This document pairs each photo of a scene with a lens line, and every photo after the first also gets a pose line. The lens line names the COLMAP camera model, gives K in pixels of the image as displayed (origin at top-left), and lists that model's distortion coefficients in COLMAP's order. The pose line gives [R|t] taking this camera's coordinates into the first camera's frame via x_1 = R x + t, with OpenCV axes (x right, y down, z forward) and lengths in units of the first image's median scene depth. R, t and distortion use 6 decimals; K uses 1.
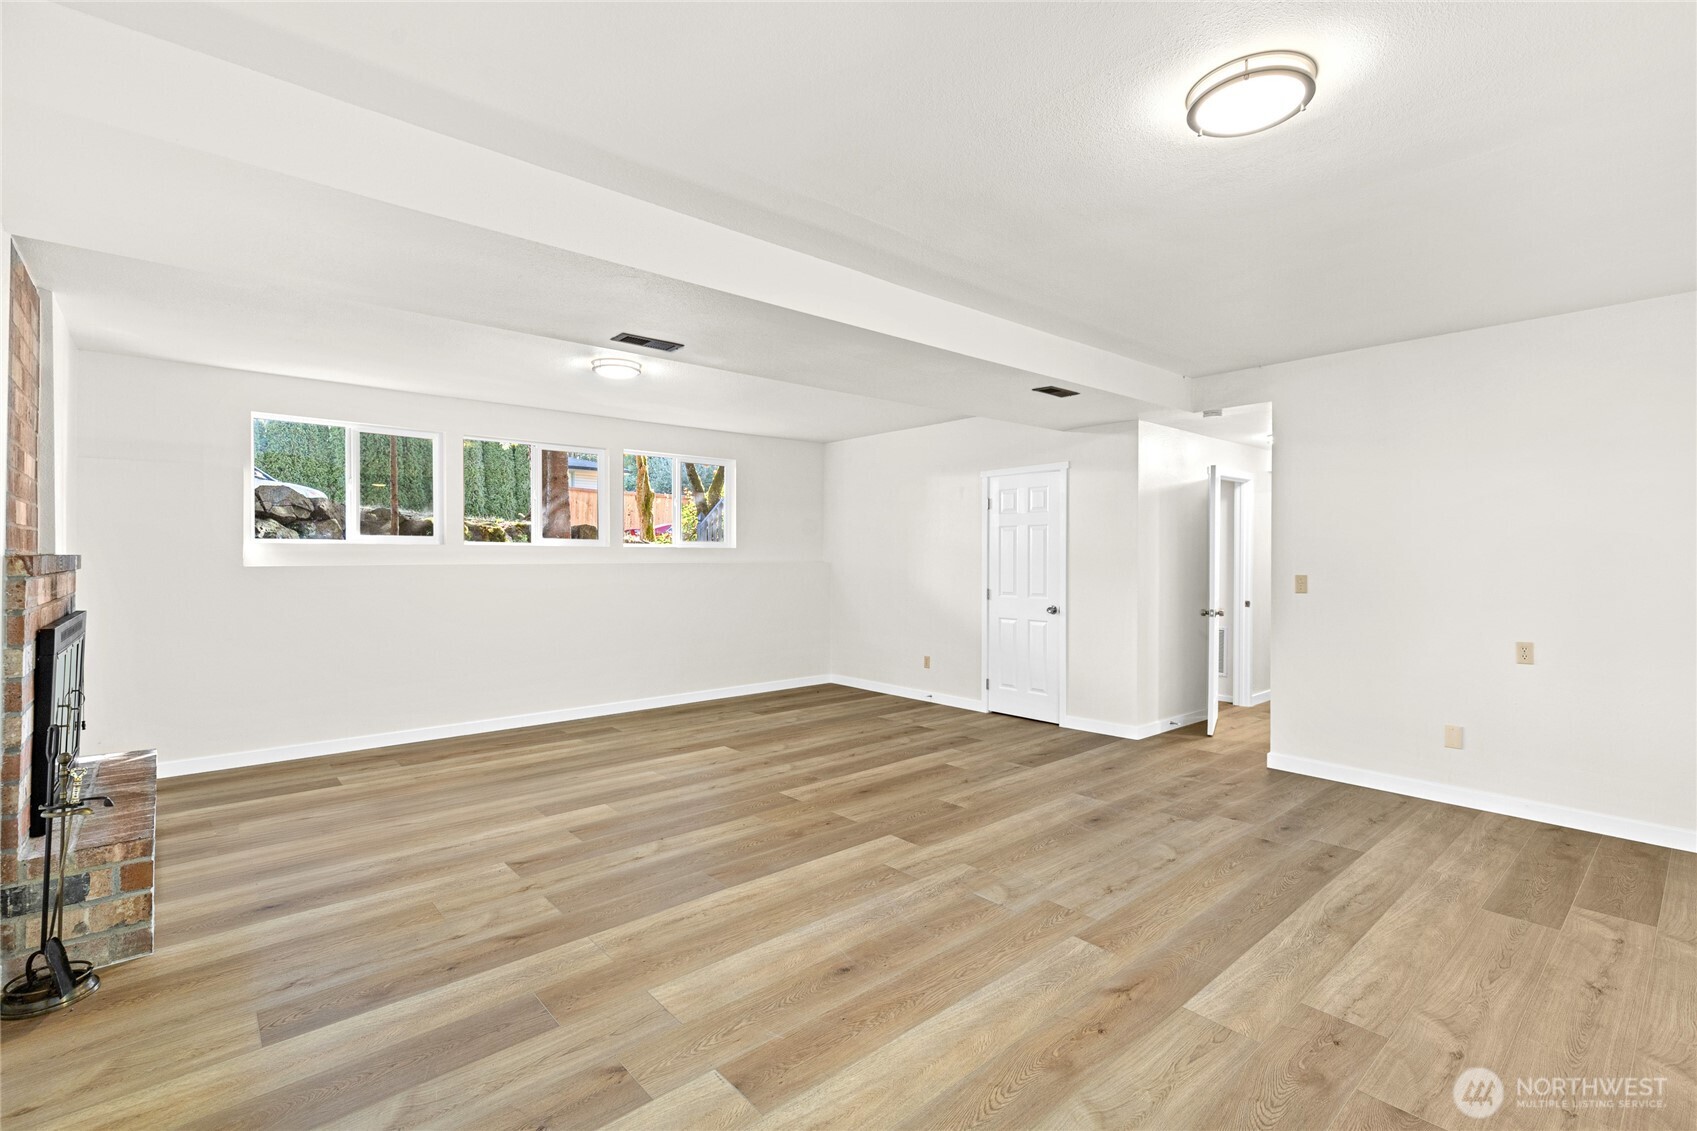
lens RADIAL K [[769.6, 0, 845.9], [0, 769.6, 556.7], [0, 0, 1]] dist [0.002268, -0.000264]
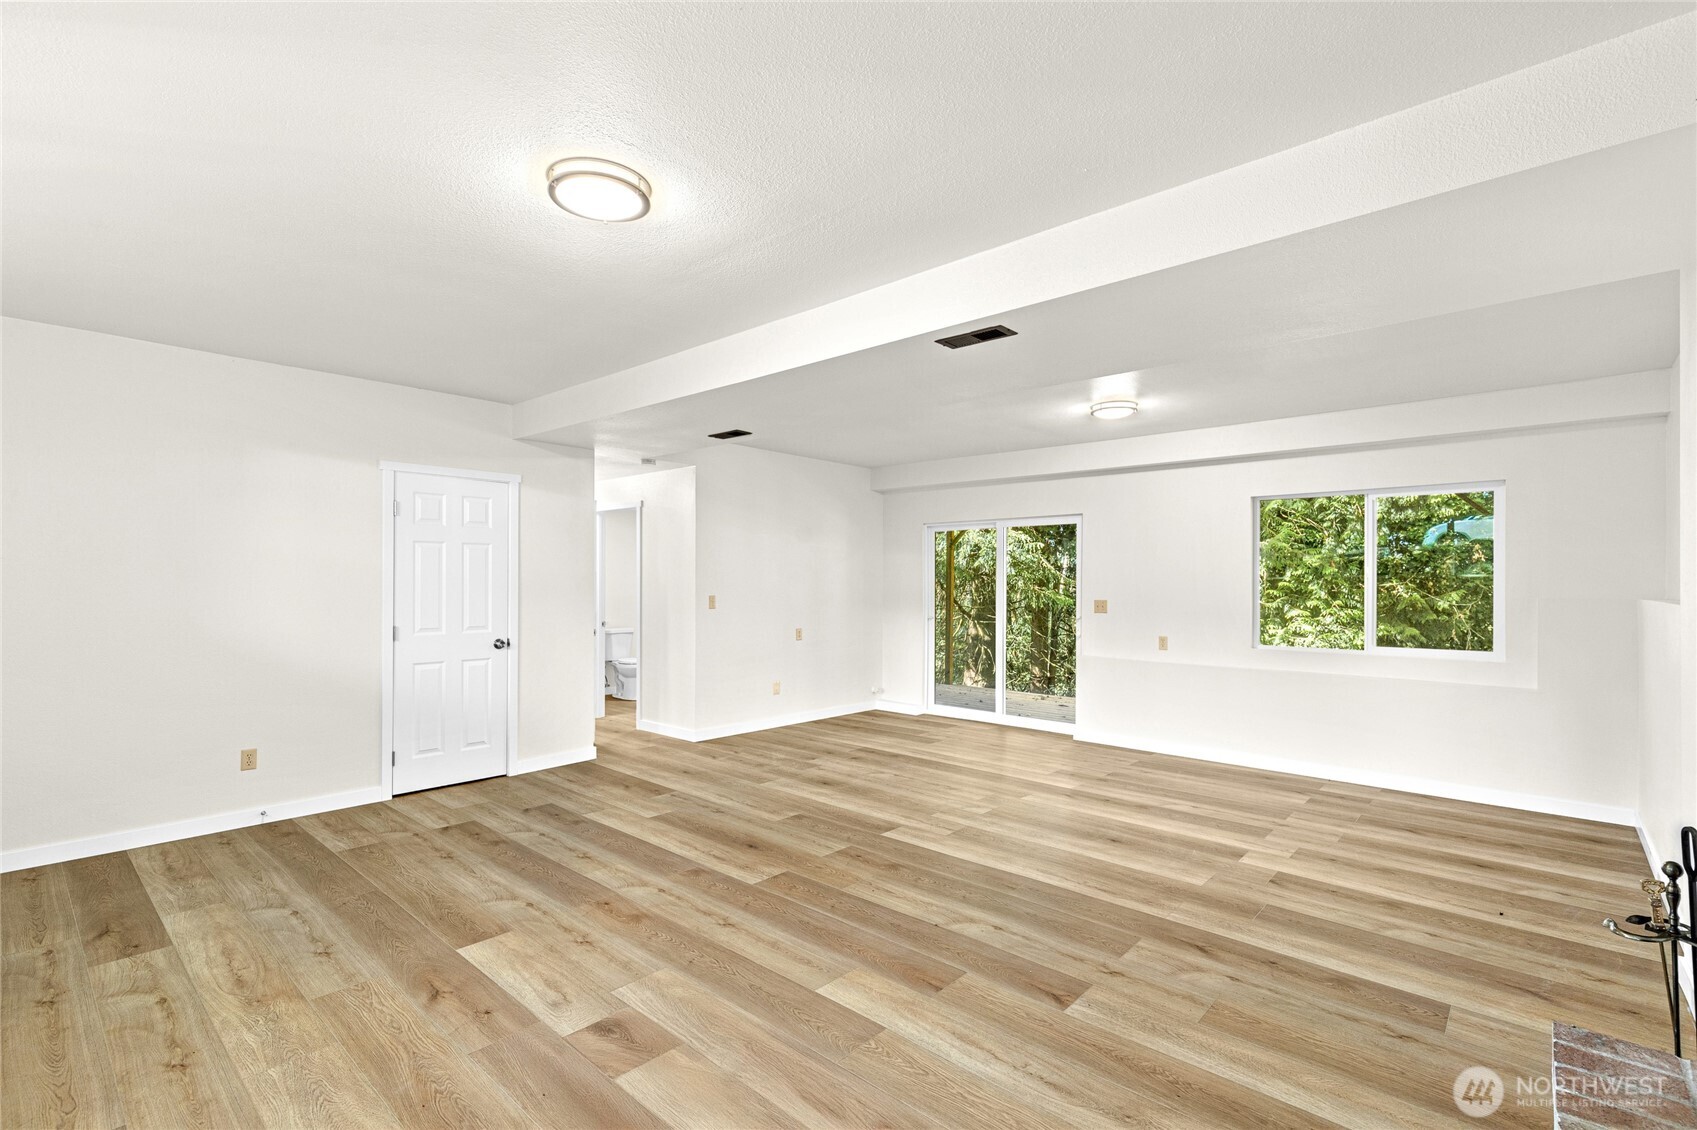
lens RADIAL K [[769.6, 0, 851.2], [0, 769.6, 572.4], [0, 0, 1]] dist [0.002268, -0.000264]
pose [[-0.122103, 0.009660, 0.992470, -1.112223], [-0.004412, 0.999937, -0.010275, -0.006050], [-0.992508, -0.005633, -0.122053, 1.256770]]
